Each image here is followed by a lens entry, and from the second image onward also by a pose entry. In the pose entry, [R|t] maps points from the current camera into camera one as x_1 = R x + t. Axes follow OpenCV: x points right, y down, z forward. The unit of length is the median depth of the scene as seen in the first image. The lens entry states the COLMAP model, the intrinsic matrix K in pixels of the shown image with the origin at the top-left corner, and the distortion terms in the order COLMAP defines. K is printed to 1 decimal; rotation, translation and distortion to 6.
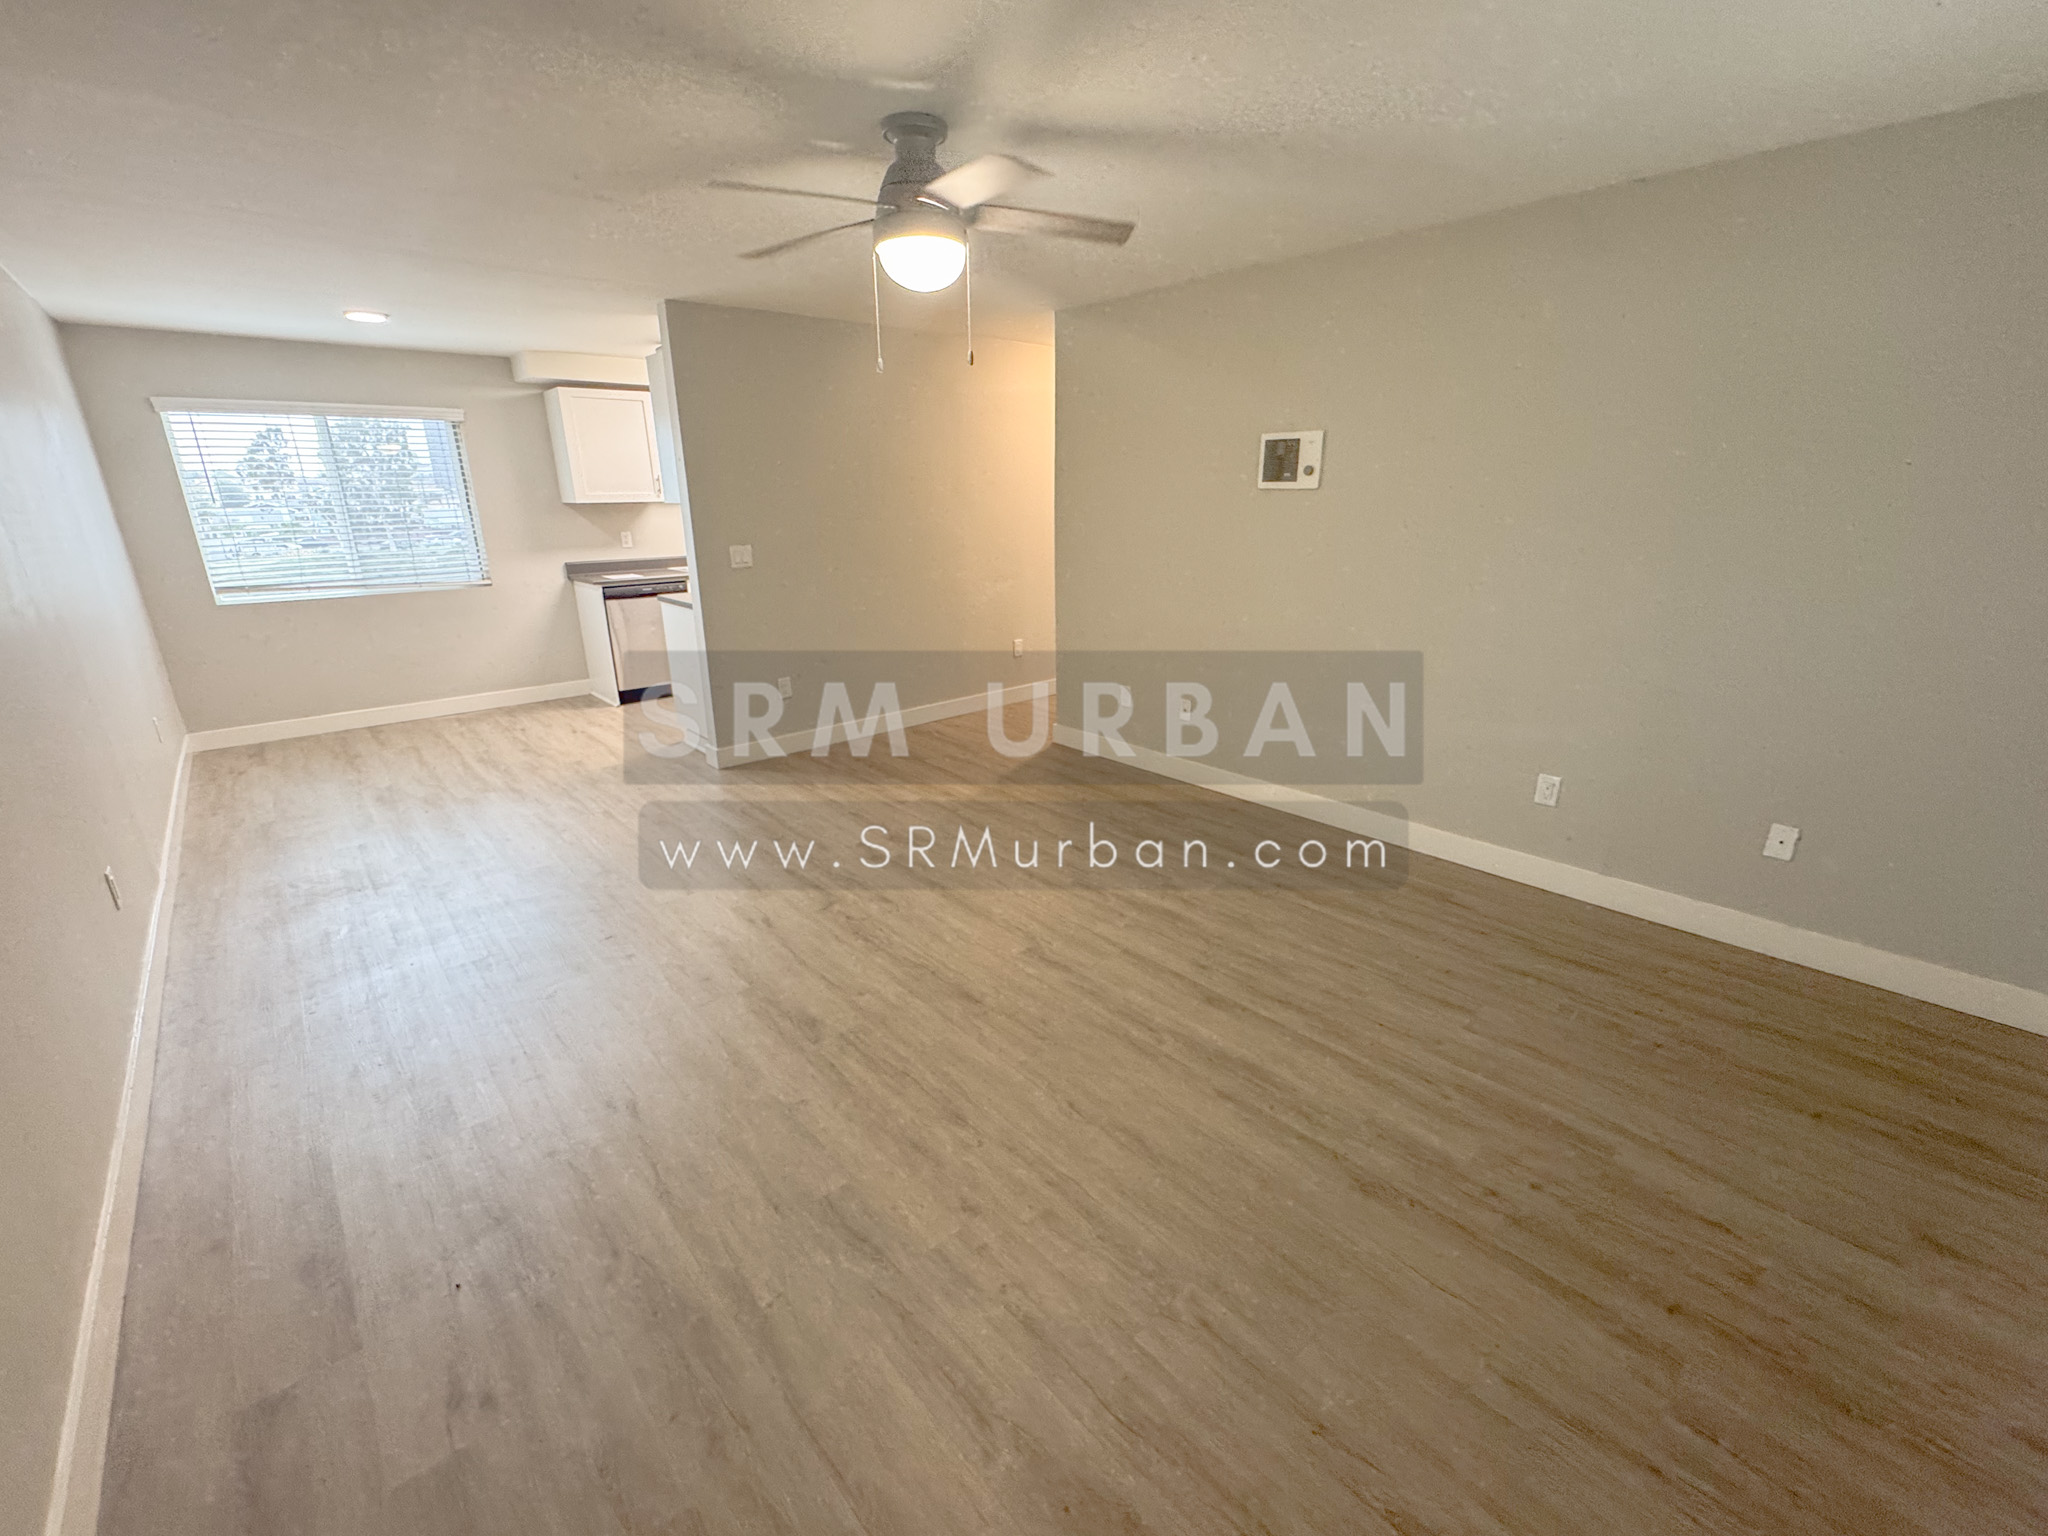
lens RADIAL K [[846.0, 0, 1014.1], [0, 846.0, 768.8], [0, 0, 1]] dist [0.001237, 0.000187]
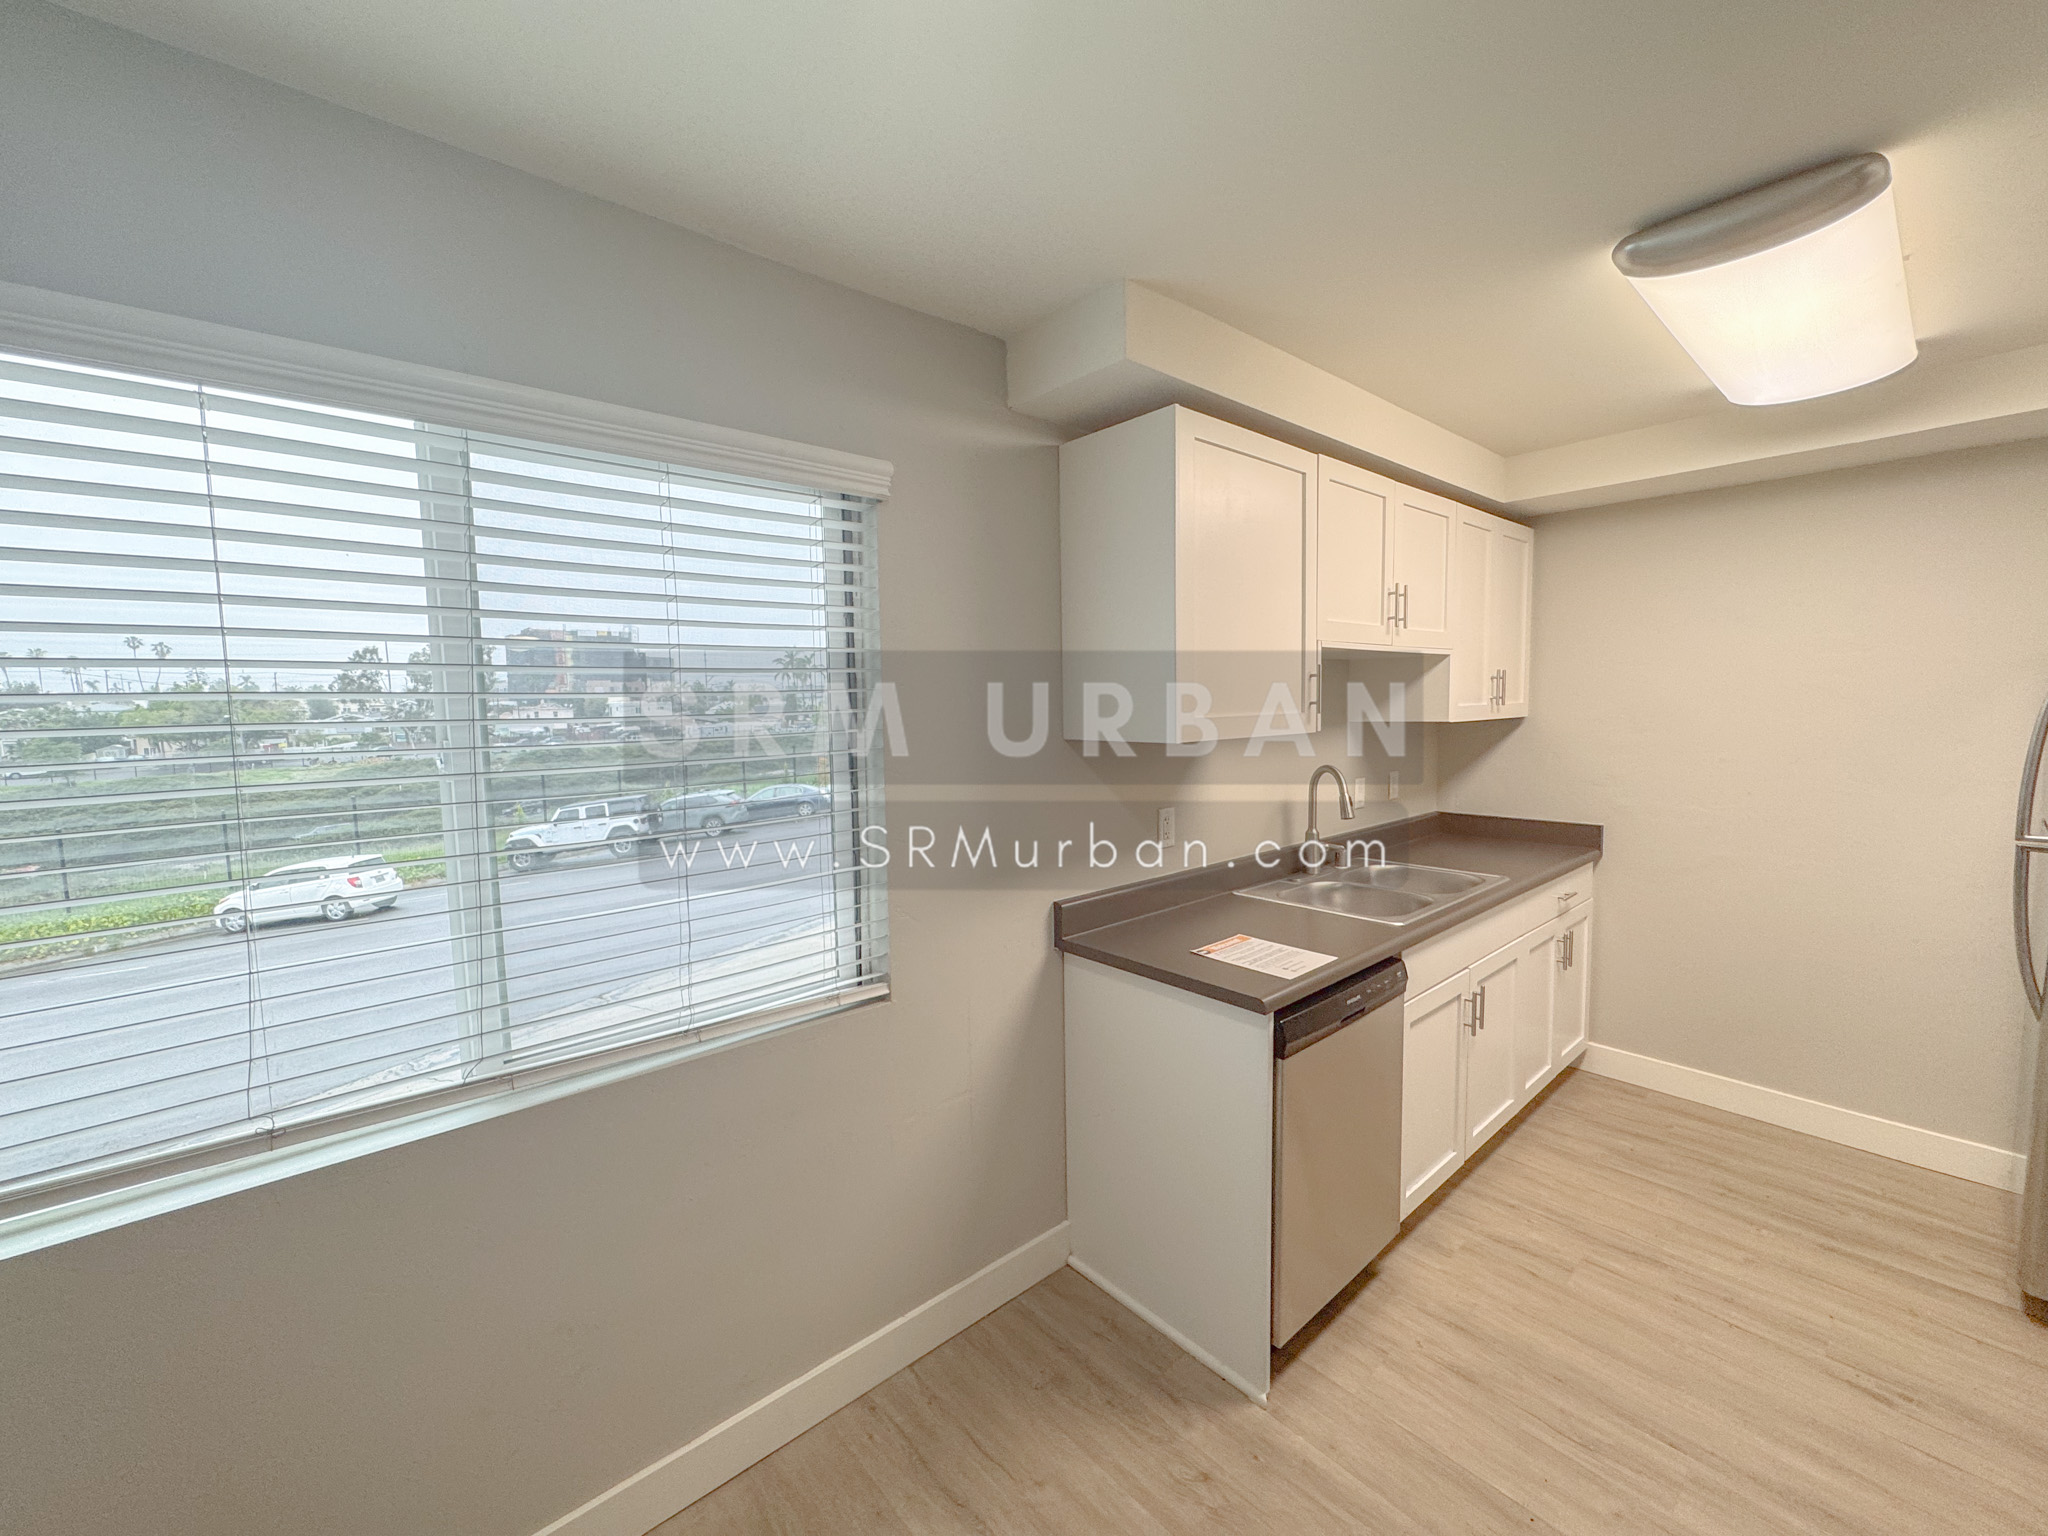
lens RADIAL K [[817.7, 0, 1028.1], [0, 817.7, 767.6], [0, 0, 1]] dist [-0.004366, 0.000472]
pose [[0.999930, -0.005476, -0.010492, -1.348895], [0.002896, 0.972782, -0.231705, -0.551387], [0.011475, 0.231659, 0.972729, 1.652254]]
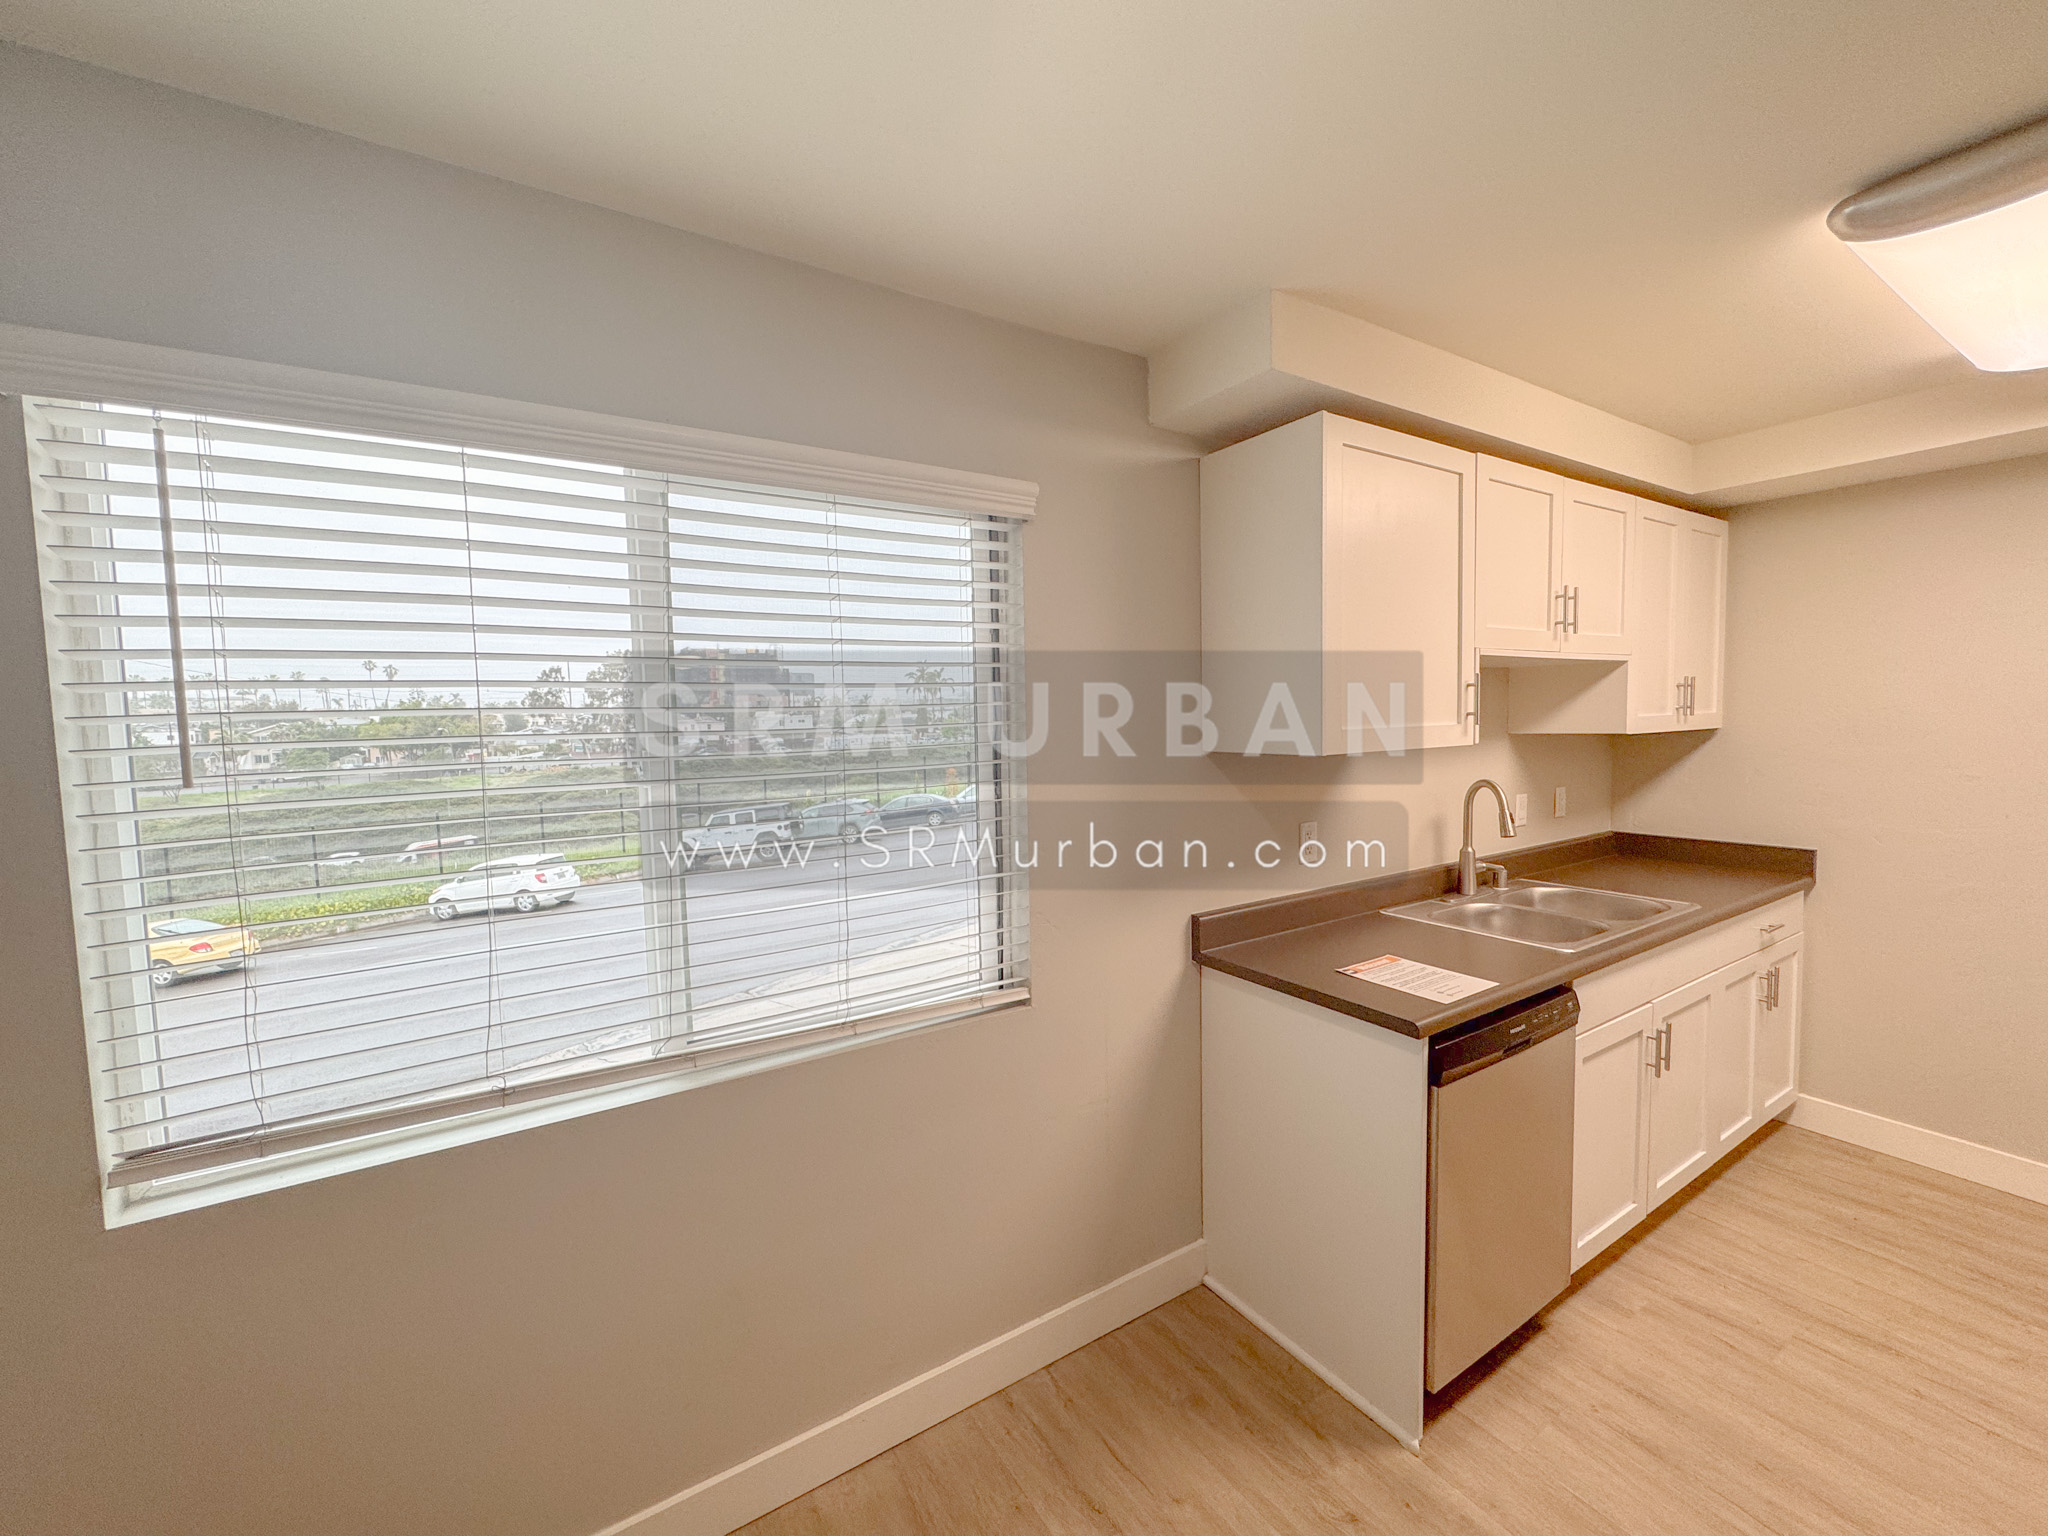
lens RADIAL K [[817.7, 0, 1025.4], [0, 817.7, 767.4], [0, 0, 1]] dist [-0.004366, 0.000472]
pose [[0.986480, 0.000466, -0.163882, -1.363116], [-0.040945, 0.968984, -0.243707, -0.546633], [0.158686, 0.247122, 0.955902, 1.638091]]
